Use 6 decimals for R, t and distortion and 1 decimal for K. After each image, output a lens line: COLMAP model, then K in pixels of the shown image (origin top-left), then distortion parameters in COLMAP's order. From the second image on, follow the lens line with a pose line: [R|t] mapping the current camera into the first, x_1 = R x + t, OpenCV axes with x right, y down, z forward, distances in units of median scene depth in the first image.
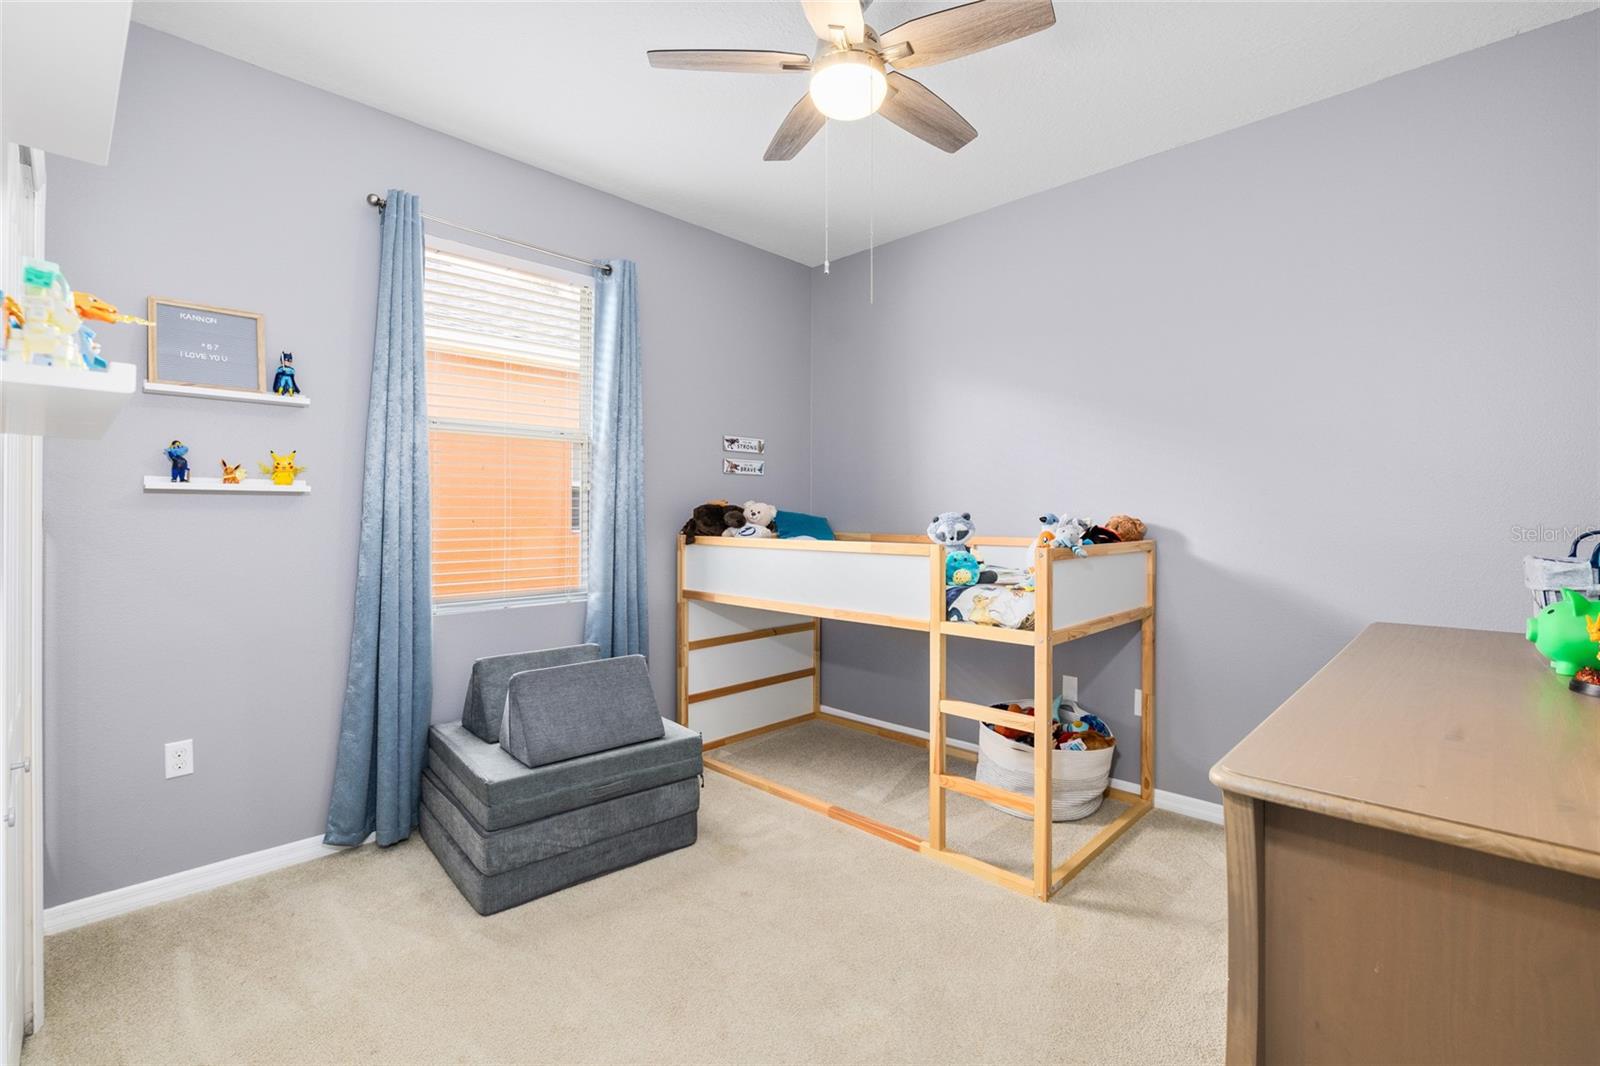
lens RADIAL K [[717.3, 0, 801.1], [0, 717.3, 520.2], [0, 0, 1]] dist [0.000862, 0.000008]
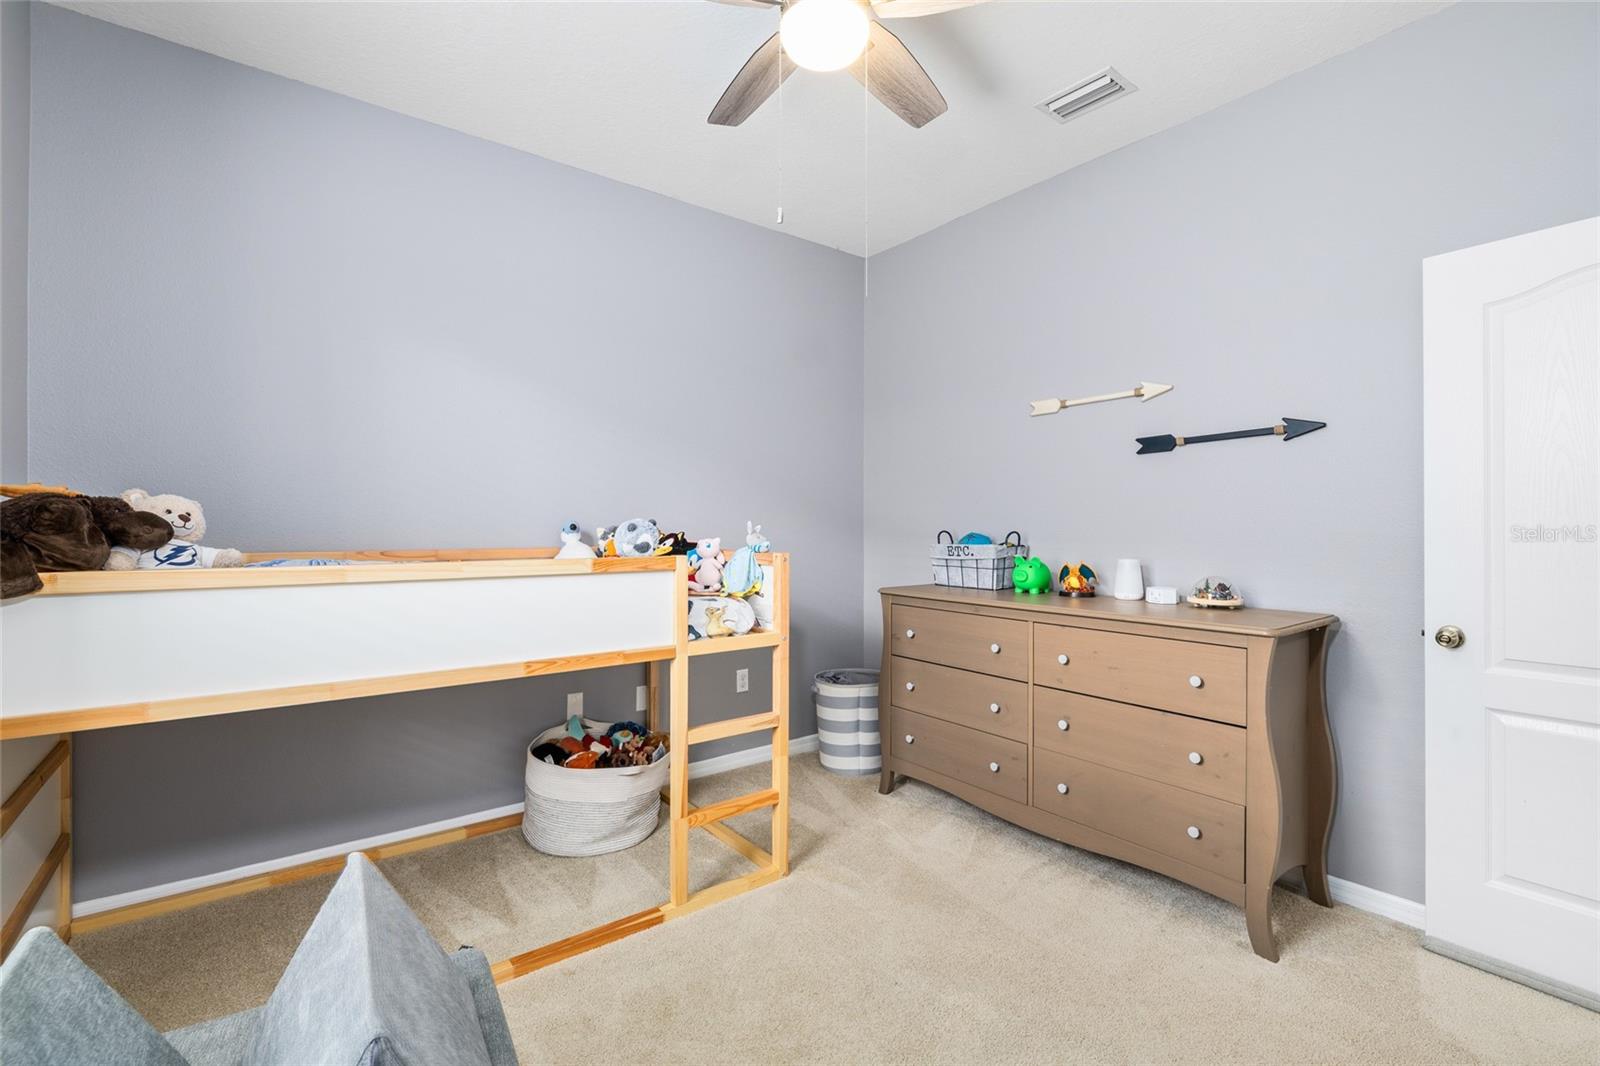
lens RADIAL K [[717.3, 0, 802.0], [0, 717.3, 532.3], [0, 0, 1]] dist [0.000862, 0.000008]
pose [[0.143019, -0.007180, 0.989694, -0.661401], [0.005295, 0.999965, 0.006489, 0.000165], [-0.989706, 0.004313, 0.143052, 0.736055]]
